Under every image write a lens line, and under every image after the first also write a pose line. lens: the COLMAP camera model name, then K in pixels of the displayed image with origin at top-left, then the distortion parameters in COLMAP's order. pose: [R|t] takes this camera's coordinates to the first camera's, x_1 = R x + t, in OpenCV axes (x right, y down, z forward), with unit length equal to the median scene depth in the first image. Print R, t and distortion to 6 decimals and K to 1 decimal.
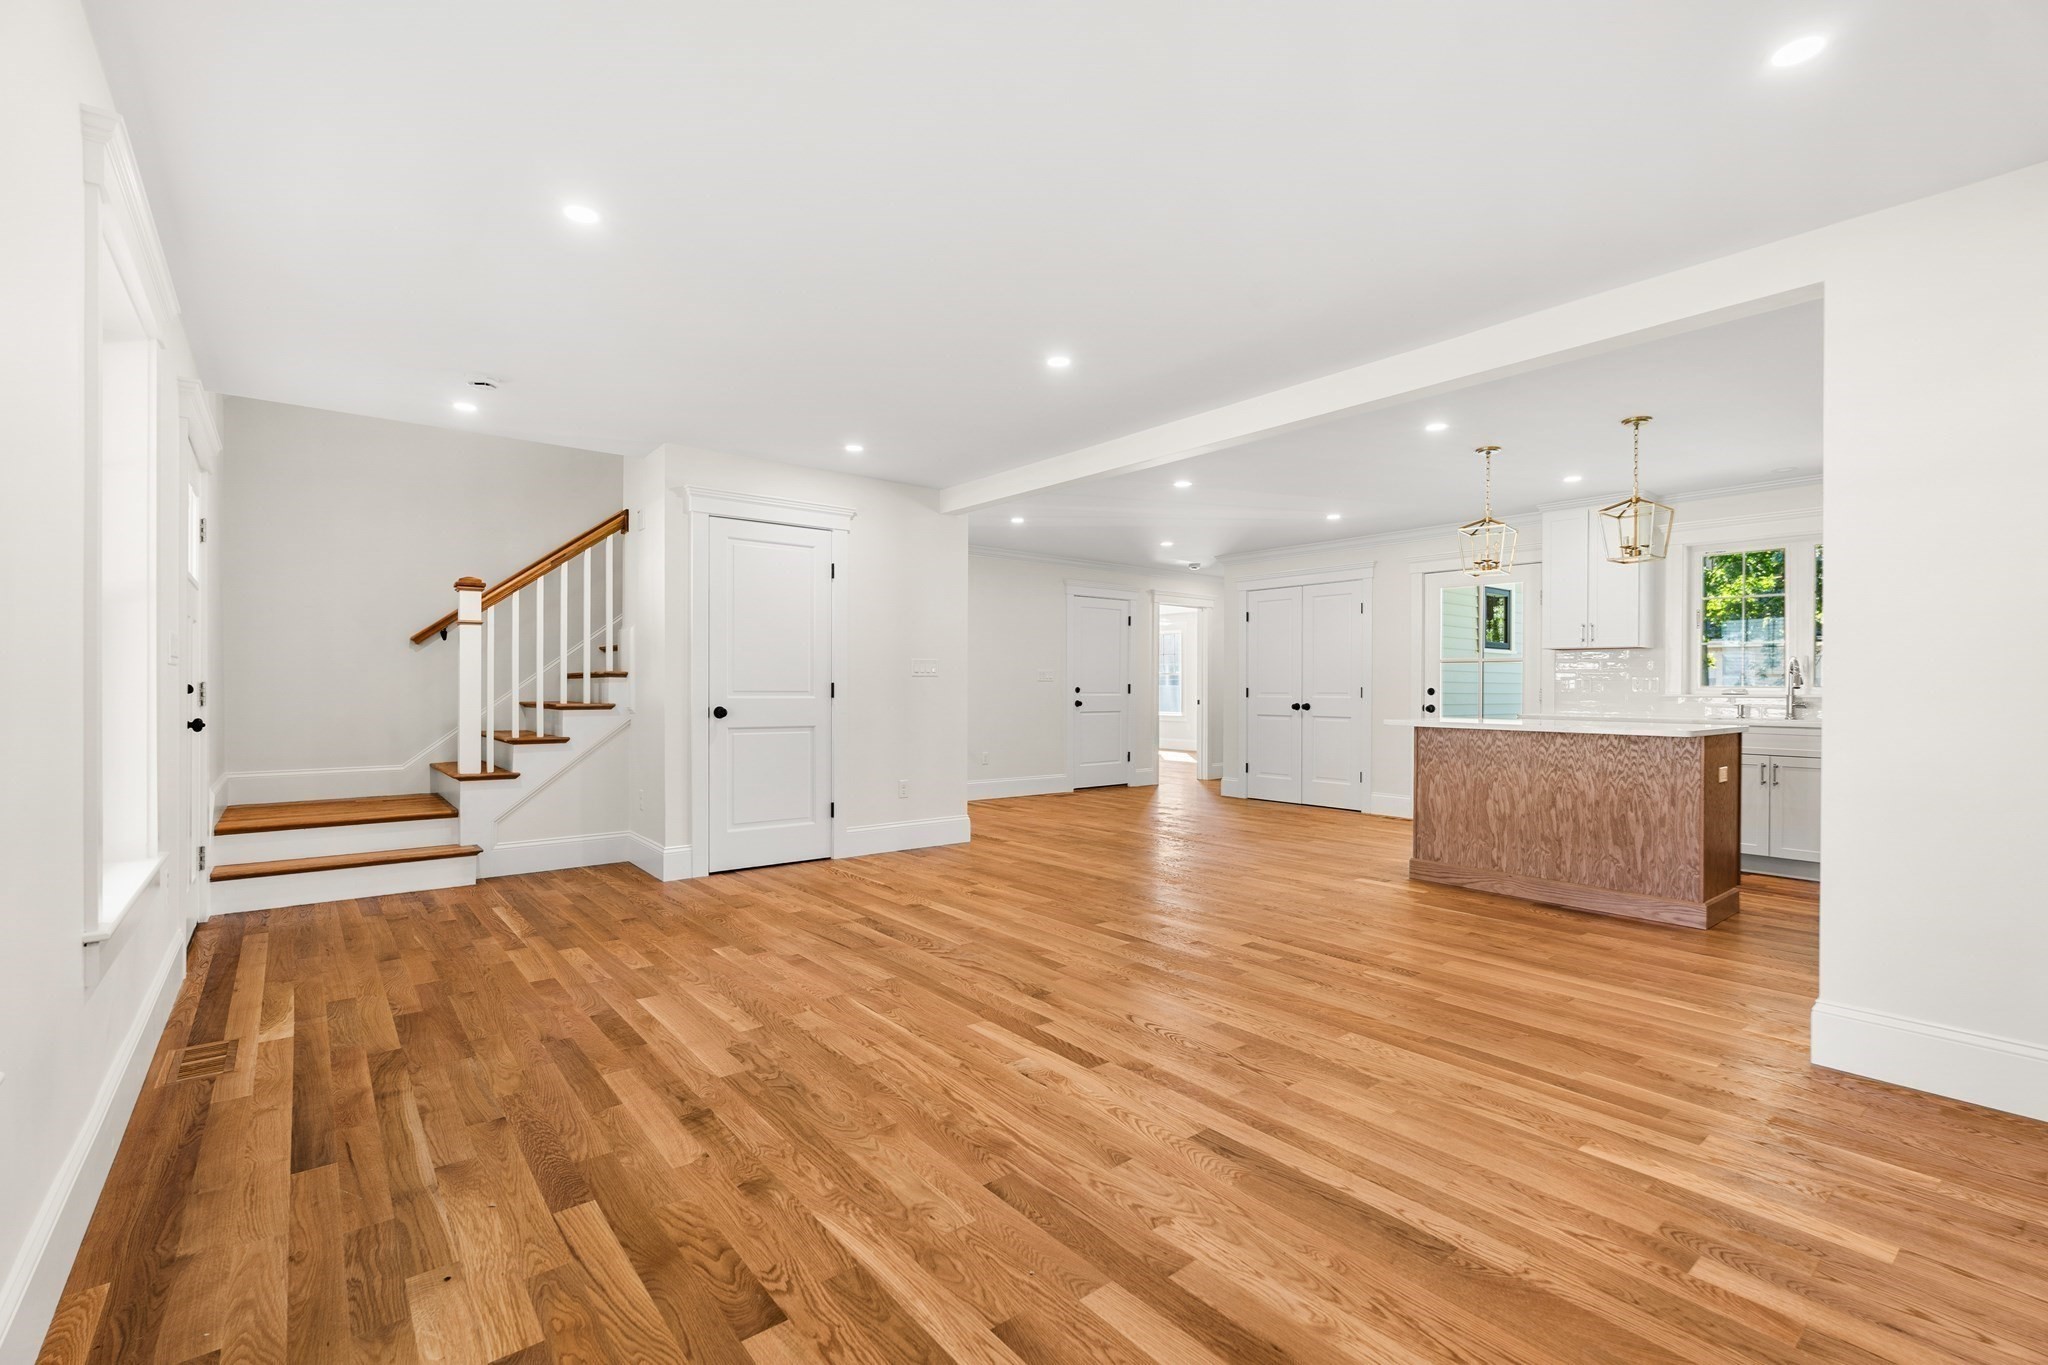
lens RADIAL K [[913.0, 0, 1025.1], [0, 913.0, 692.7], [0, 0, 1]] dist [0.001276, -0.000407]
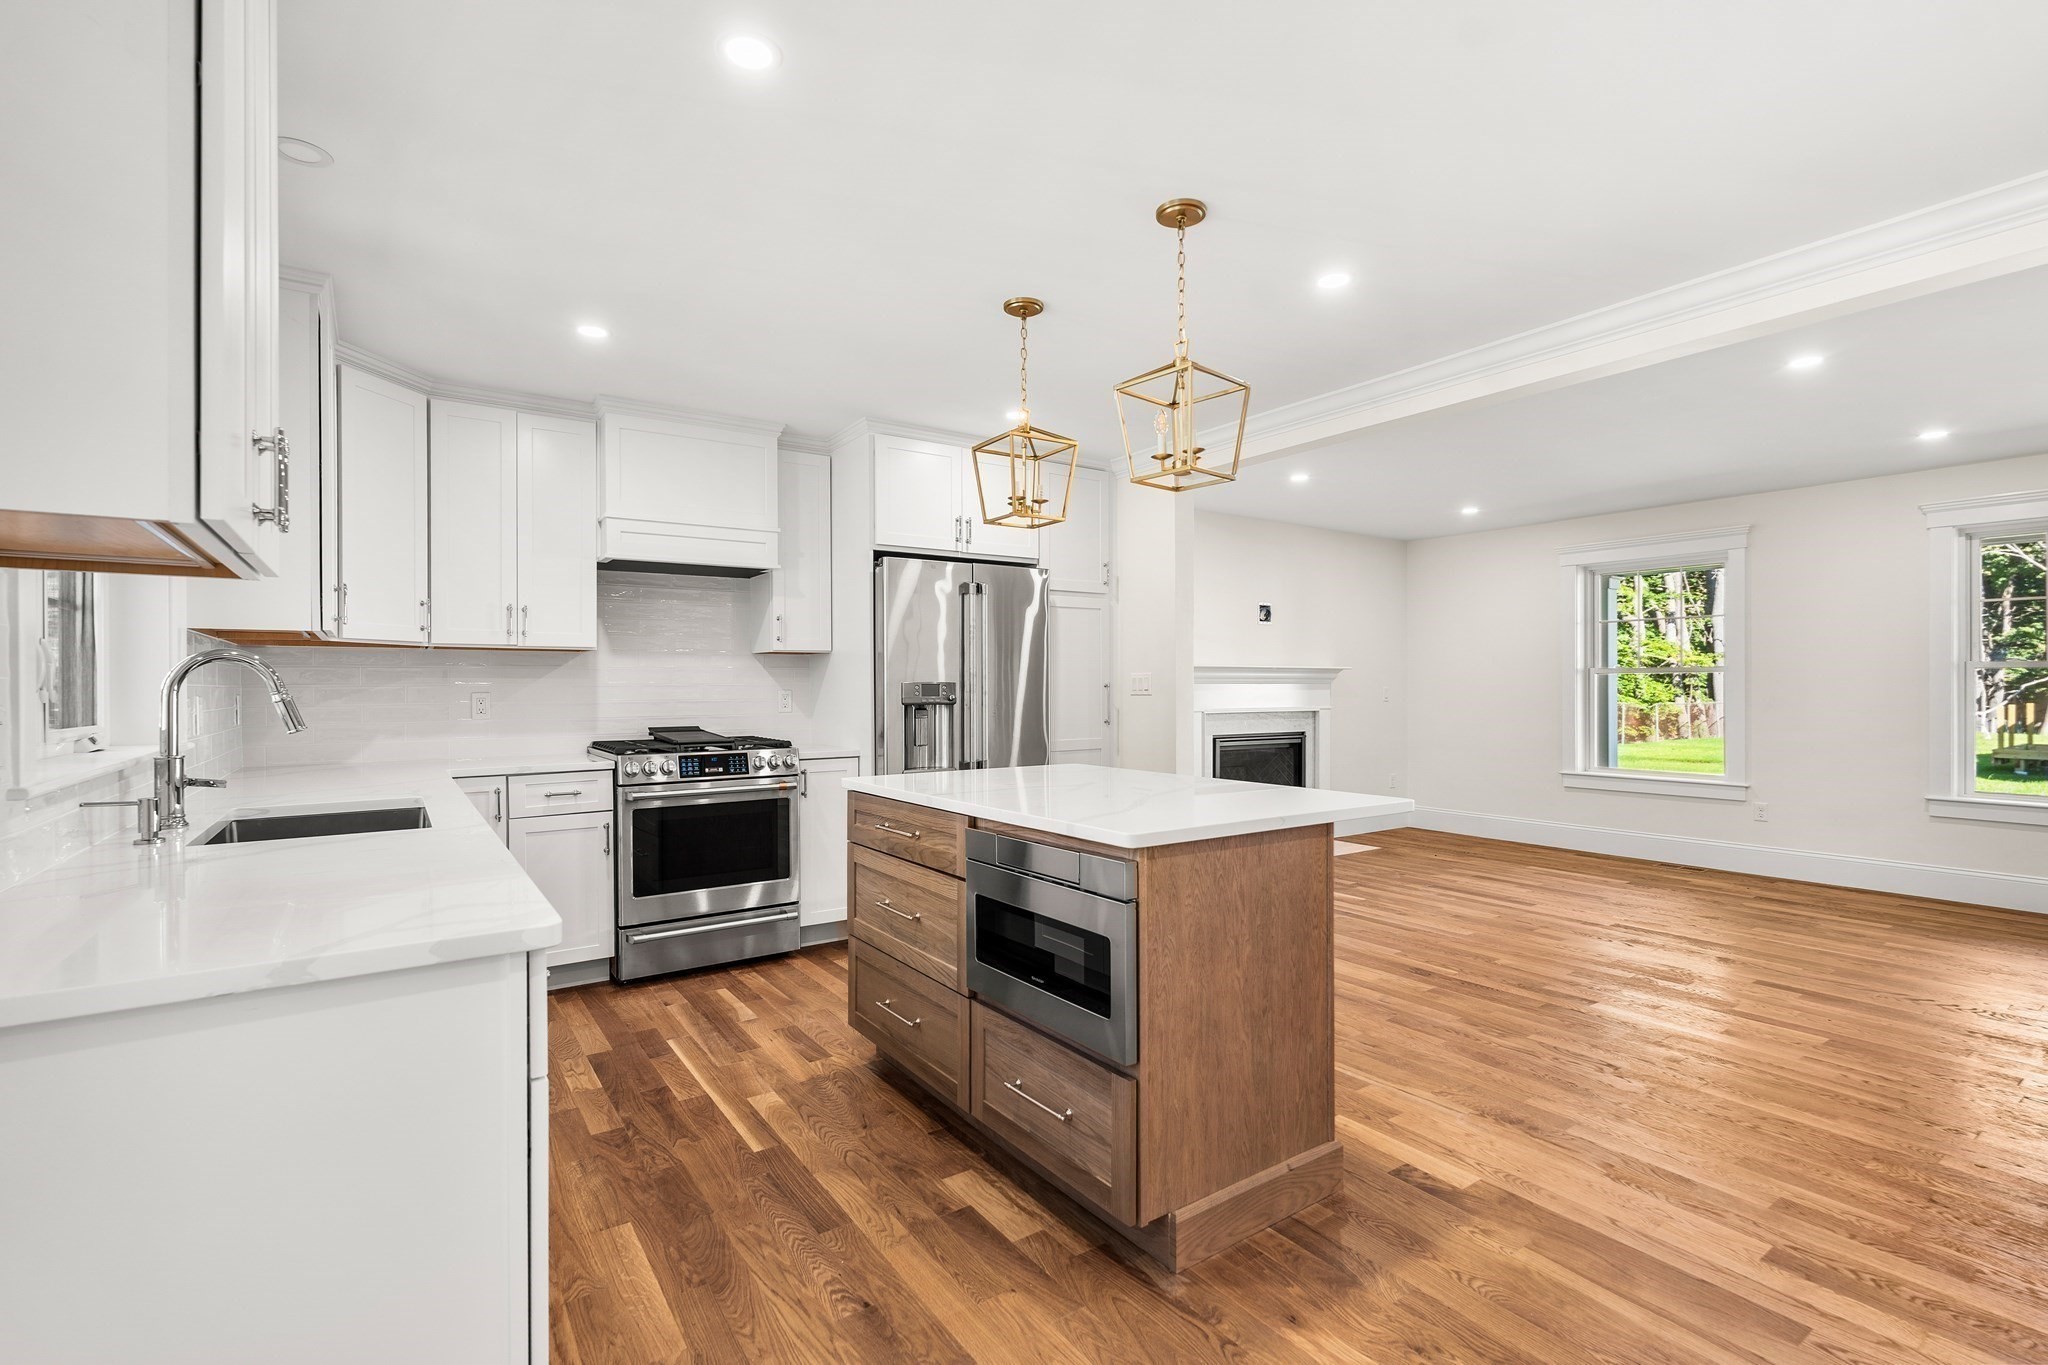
lens RADIAL K [[931.5, 0, 1041.1], [0, 931.5, 685.8], [0, 0, 1]] dist [-0.000376, 0.000013]
pose [[-0.997272, -0.002505, 0.073774, 0.685040], [-0.001965, 0.999971, 0.007402, -0.039017], [-0.073790, 0.007237, -0.997248, 1.867230]]
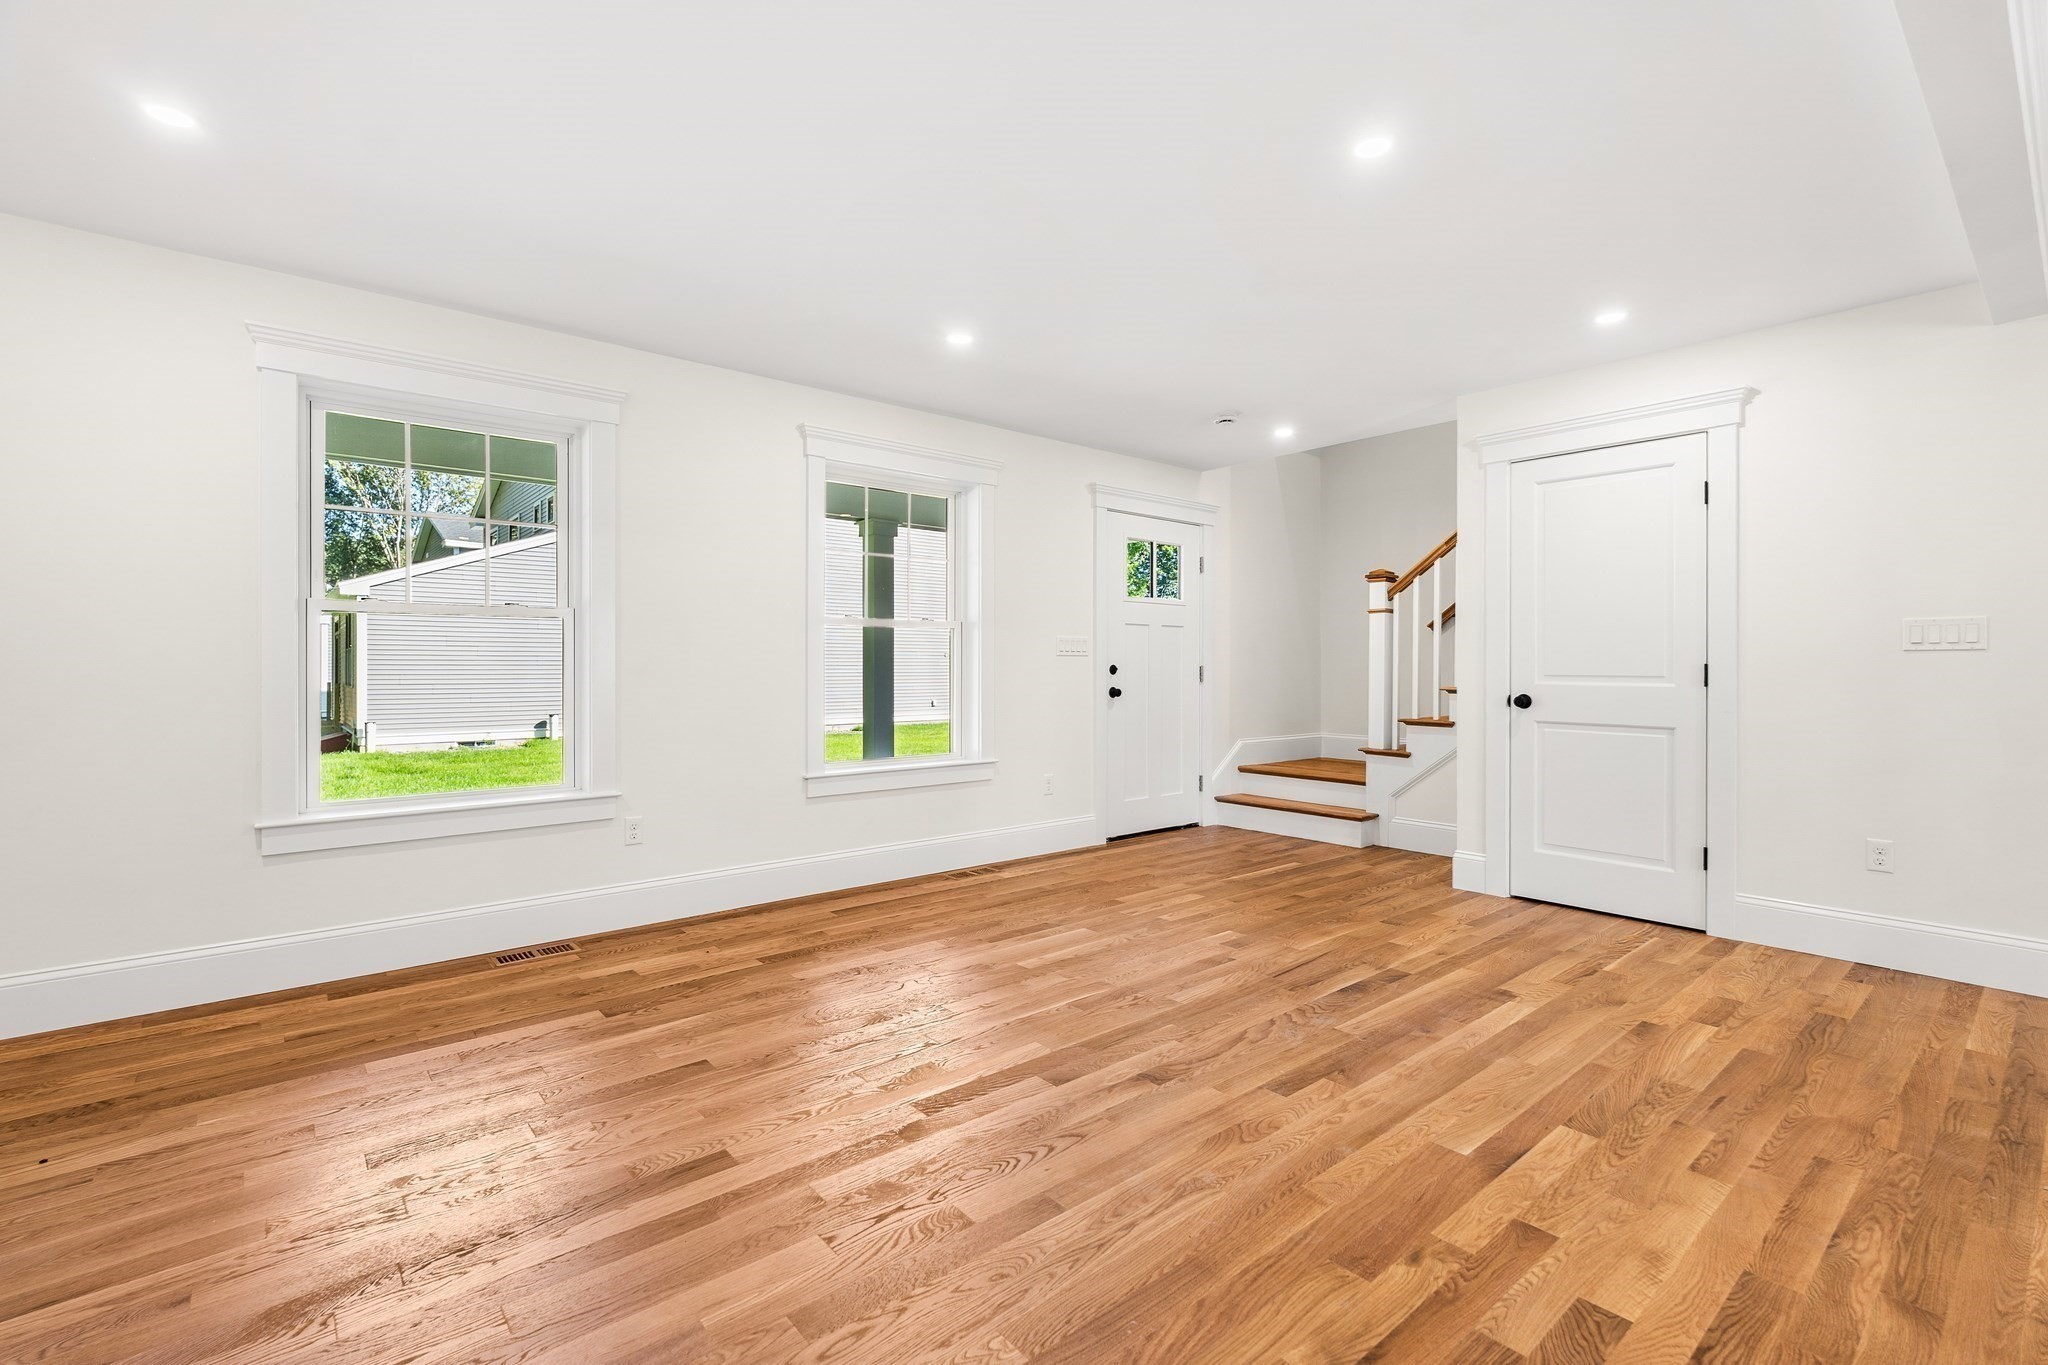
lens RADIAL K [[913.0, 0, 1025.1], [0, 913.0, 692.7], [0, 0, 1]] dist [0.001276, -0.000407]
pose [[0.011069, 0.025383, -0.999617, 0.609710], [-0.006516, 0.999658, 0.025312, -0.004936], [0.999918, 0.006233, 0.011231, 0.710571]]
